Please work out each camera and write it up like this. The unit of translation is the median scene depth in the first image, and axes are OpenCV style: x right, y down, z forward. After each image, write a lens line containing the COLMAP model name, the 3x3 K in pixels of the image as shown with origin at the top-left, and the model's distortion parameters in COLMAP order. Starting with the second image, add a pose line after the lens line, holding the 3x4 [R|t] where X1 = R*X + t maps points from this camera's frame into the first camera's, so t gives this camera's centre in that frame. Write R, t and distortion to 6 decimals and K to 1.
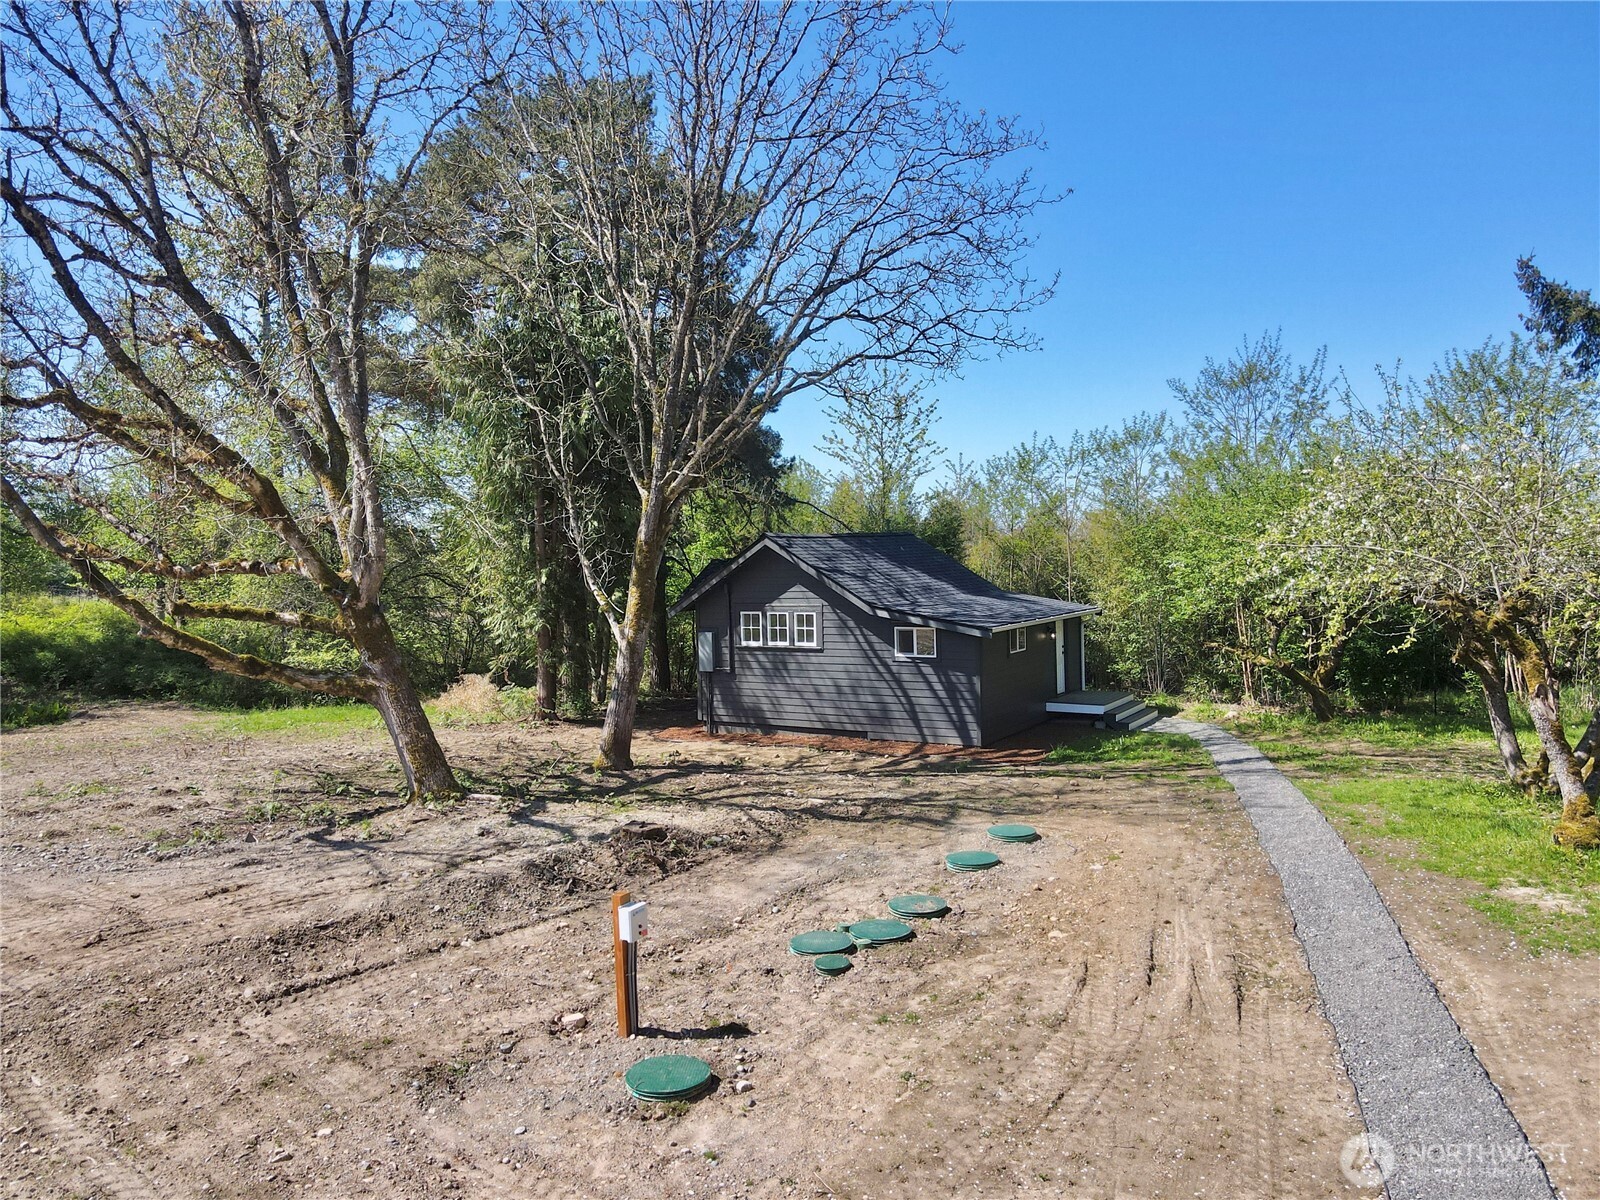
lens RADIAL K [[1287.9, 0, 798.0], [0, 1287.9, 597.4], [0, 0, 1]] dist [0.007756, 0.000414]
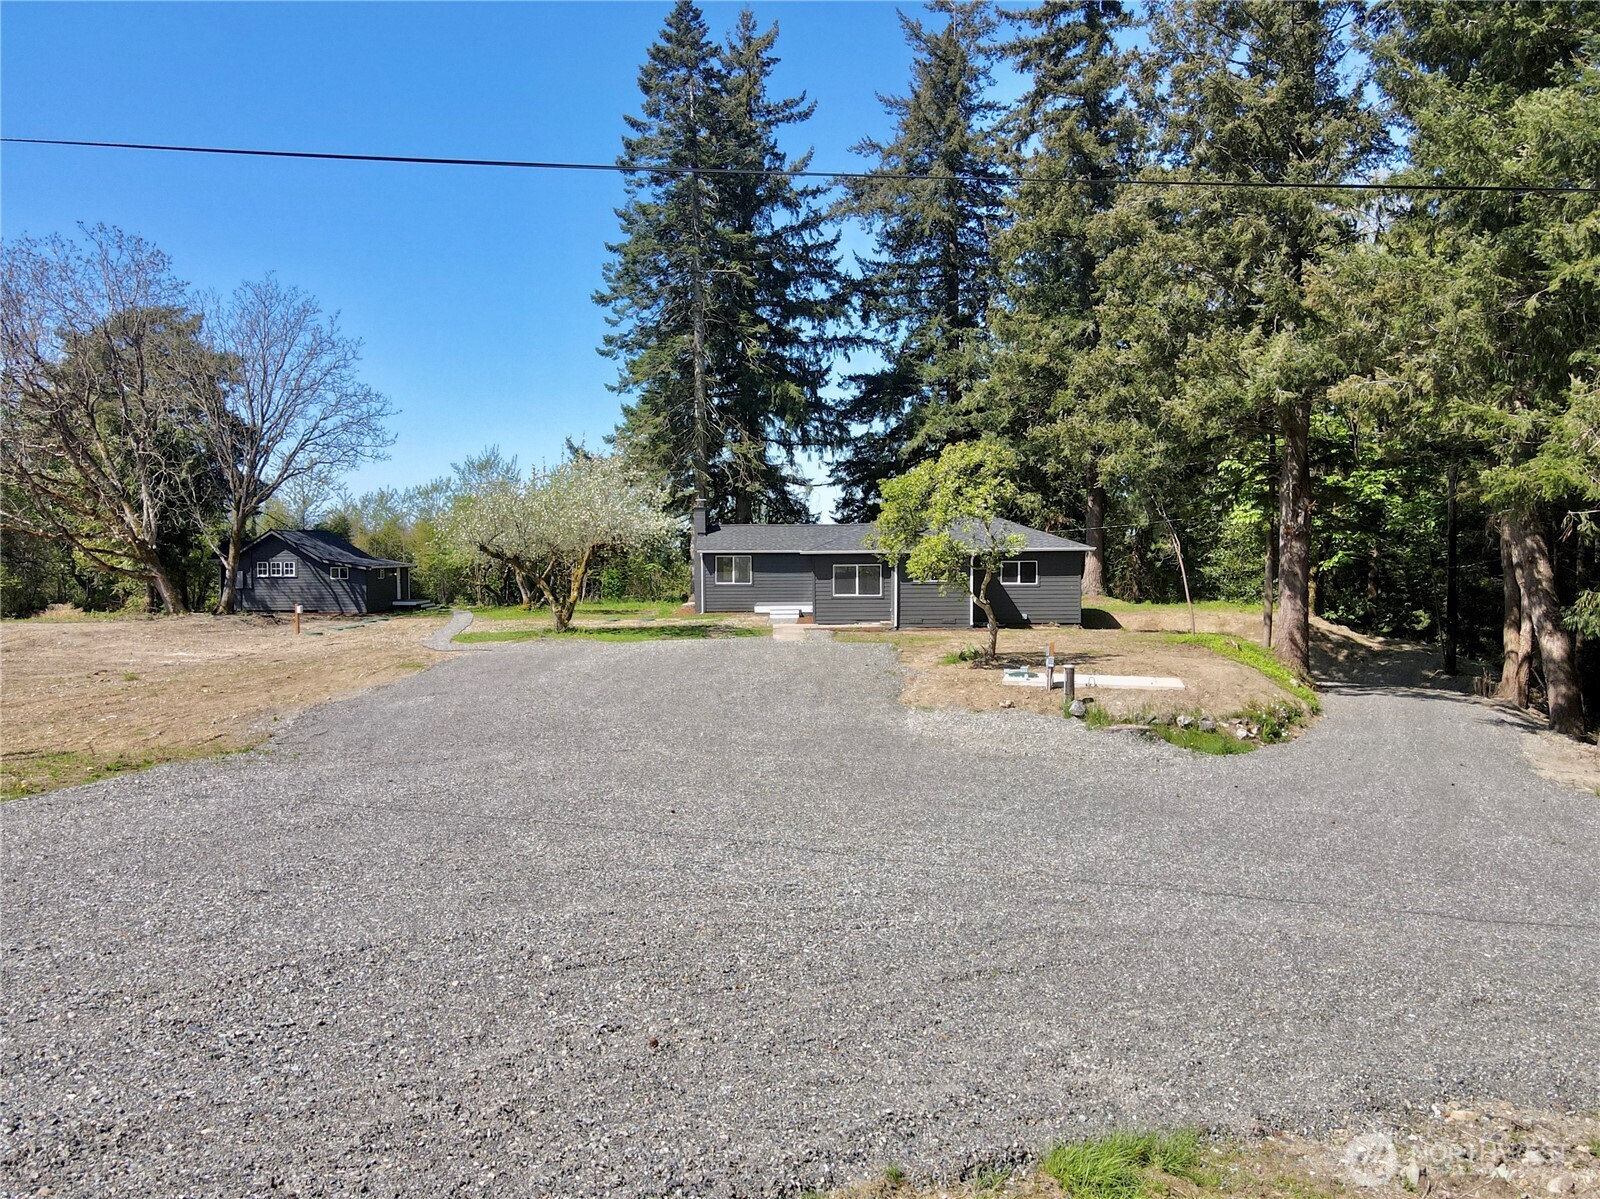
lens RADIAL K [[1287.9, 0, 797.1], [0, 1287.9, 600.3], [0, 0, 1]] dist [0.007756, 0.000414]
pose [[0.882518, -0.000477, 0.470278, -0.258212], [0.003334, 0.999981, -0.005242, 0.088707], [-0.470266, 0.006195, 0.882503, -1.401891]]
